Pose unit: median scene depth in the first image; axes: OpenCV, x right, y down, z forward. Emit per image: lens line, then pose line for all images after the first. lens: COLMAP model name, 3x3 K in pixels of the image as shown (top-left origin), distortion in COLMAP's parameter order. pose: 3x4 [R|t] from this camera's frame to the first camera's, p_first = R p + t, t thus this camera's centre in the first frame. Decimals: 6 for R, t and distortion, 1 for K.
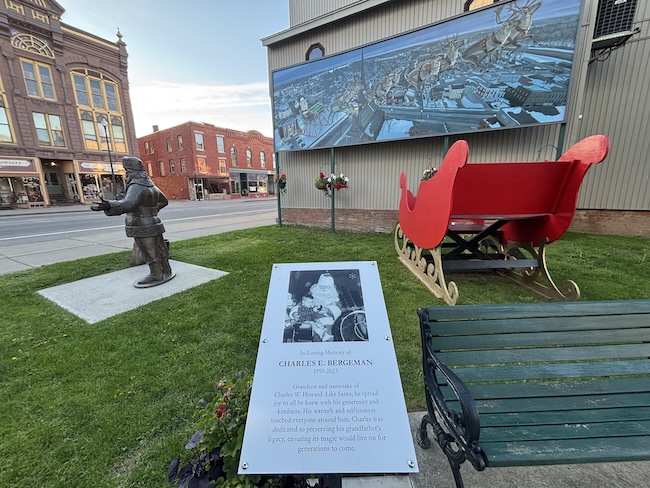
lens RADIAL K [[264.9, 0, 323.3], [0, 264.9, 241.0], [0, 0, 1]] dist [-0.004439, 0.001287]
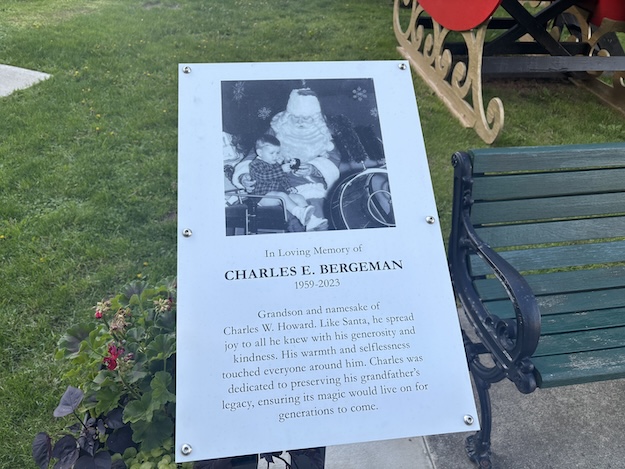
lens RADIAL K [[476.1, 0, 313.6], [0, 476.1, 230.2], [0, 0, 1]] dist [0.038285, -0.037574]
pose [[0.988500, -0.037360, 0.146534, -0.118514], [-0.027601, 0.908149, 0.417736, -0.000863], [-0.148681, -0.416977, 0.896674, 0.179120]]
